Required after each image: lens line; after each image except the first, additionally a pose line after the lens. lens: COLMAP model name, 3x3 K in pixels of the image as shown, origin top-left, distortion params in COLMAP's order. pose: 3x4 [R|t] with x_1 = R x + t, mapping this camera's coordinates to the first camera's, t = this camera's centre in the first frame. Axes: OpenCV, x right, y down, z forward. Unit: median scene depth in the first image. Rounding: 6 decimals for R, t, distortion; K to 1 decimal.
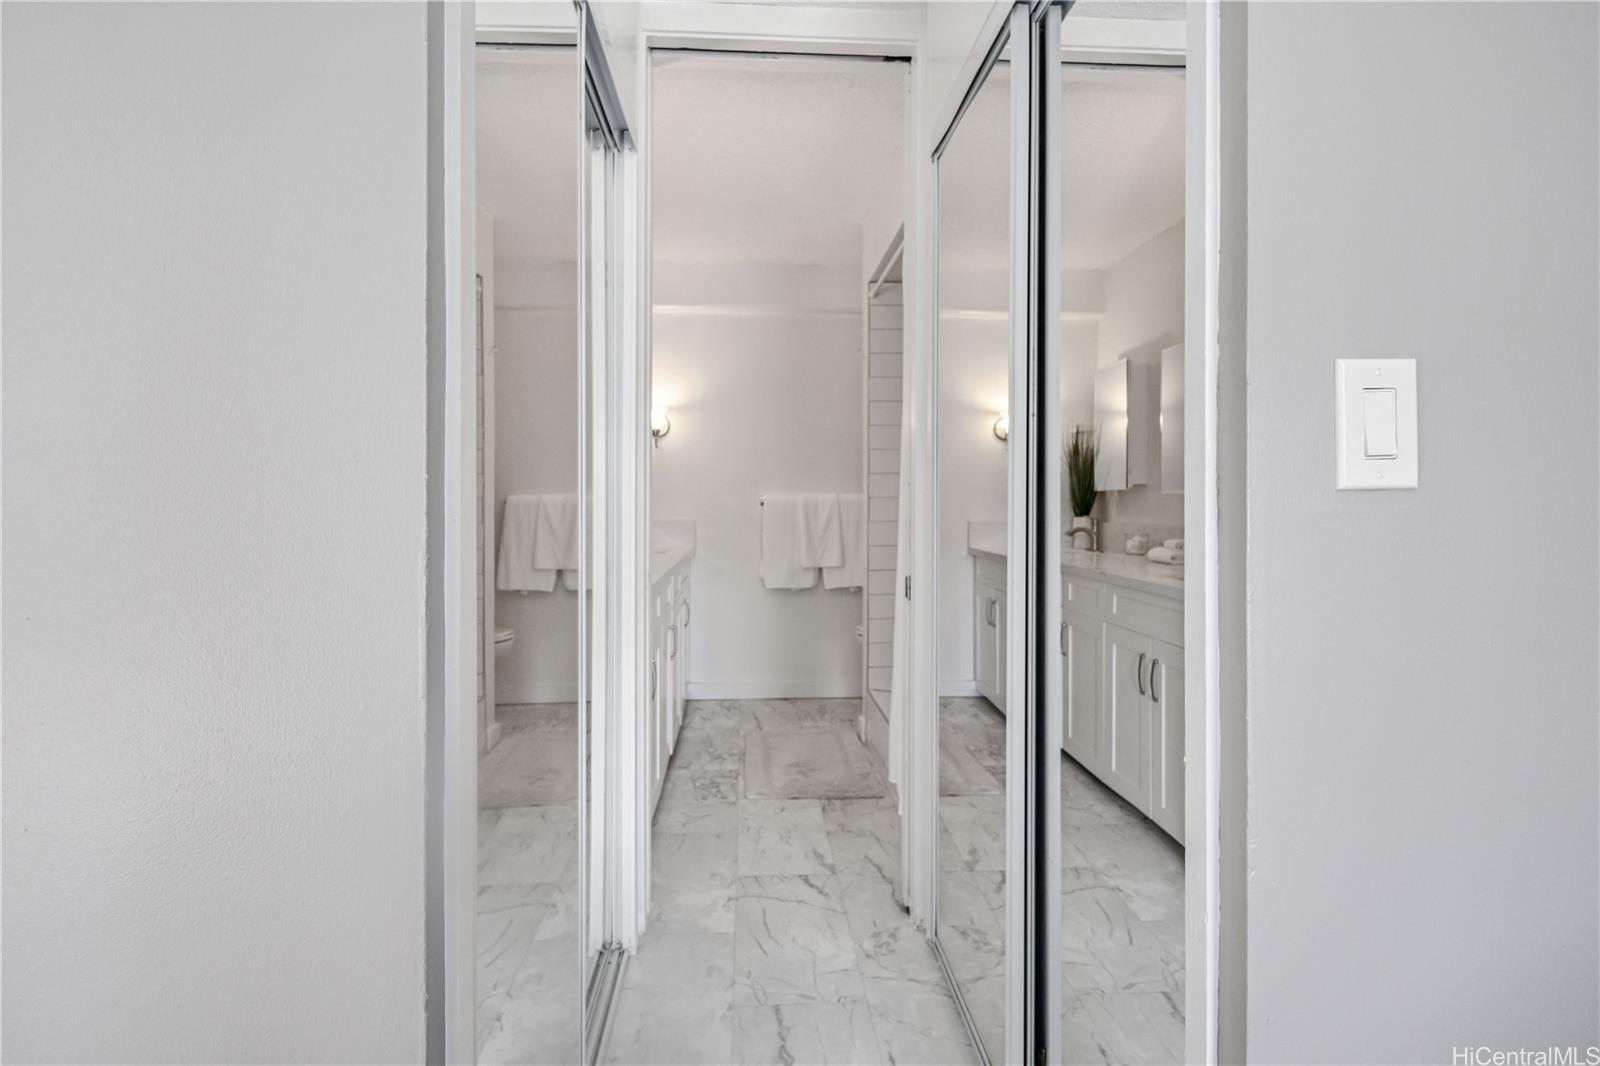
lens RADIAL K [[791.5, 0, 795.9], [0, 791.5, 502.5], [0, 0, 1]] dist [0.004971, -0.000065]
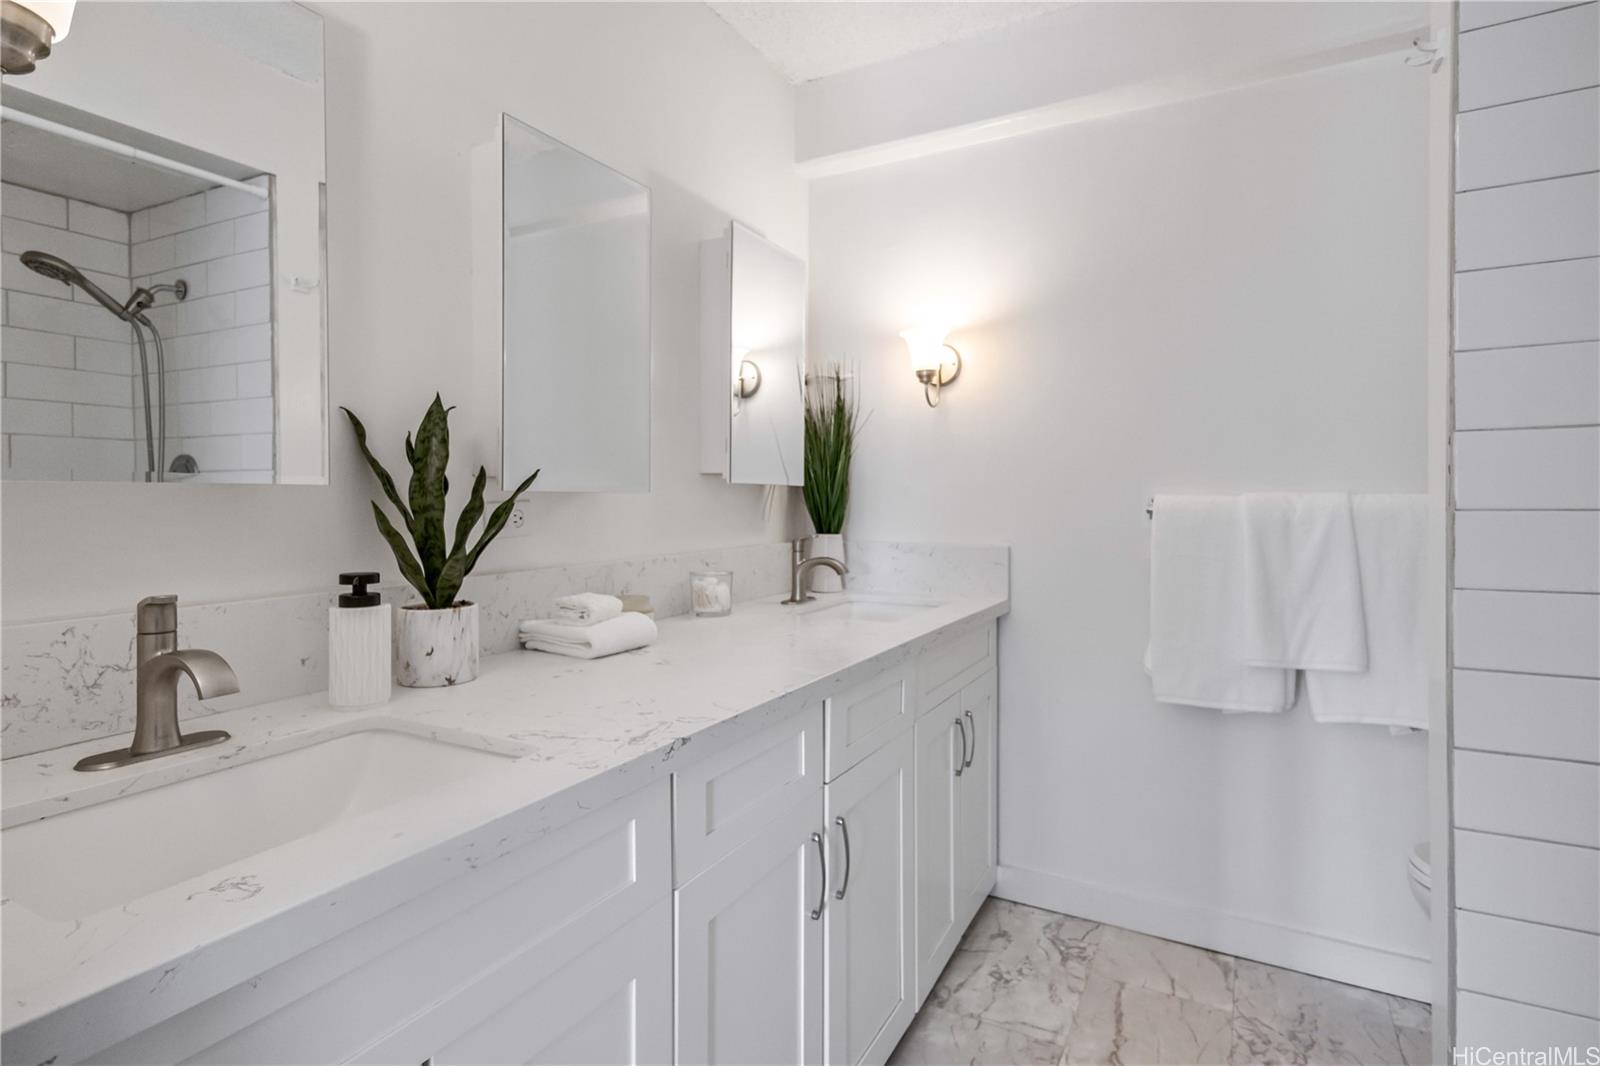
lens RADIAL K [[814.3, 0, 789.0], [0, 814.3, 492.8], [0, 0, 1]] dist [0.001144, -0.000344]
pose [[0.838444, -0.003508, -0.544977, 0.039151], [-0.001170, 0.999965, -0.008237, -0.007213], [0.544987, 0.007544, 0.838411, 0.489491]]
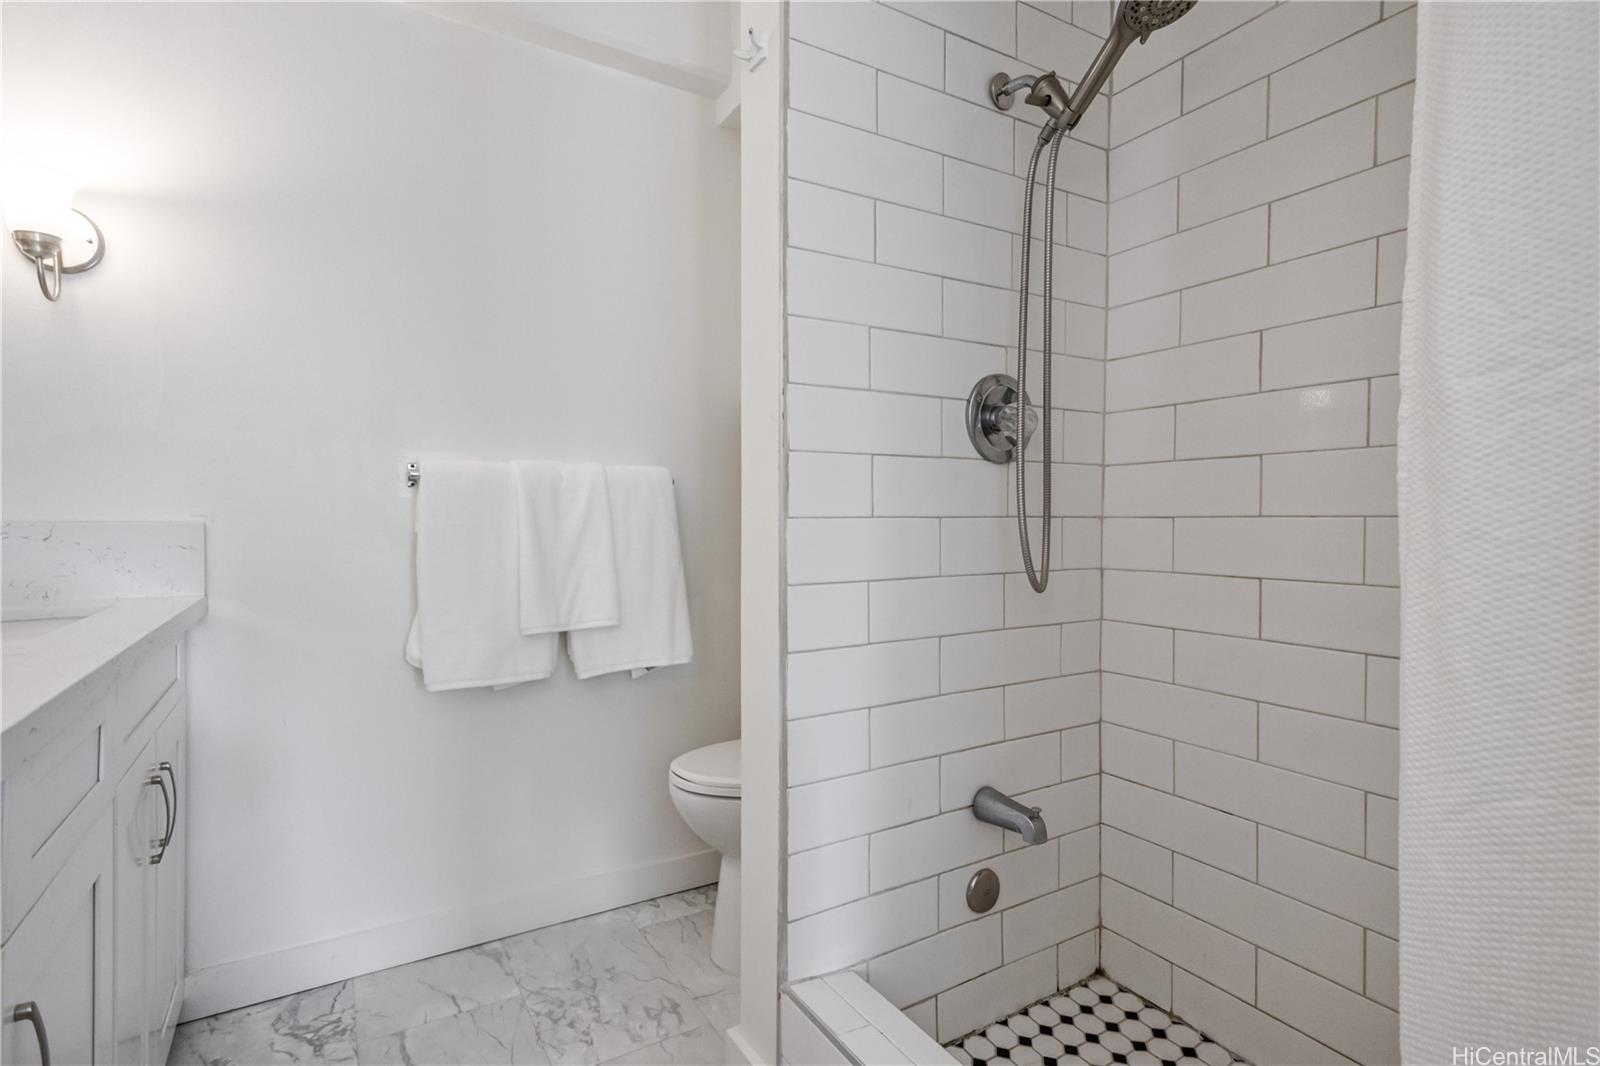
lens RADIAL K [[782.0, 0, 819.3], [0, 782.0, 528.9], [0, 0, 1]] dist [0.010915, 0.000779]
pose [[0.884711, -0.005671, 0.466105, -0.047068], [-0.001758, 0.999878, 0.015501, 0.019567], [-0.466137, -0.014533, 0.884593, 0.557203]]
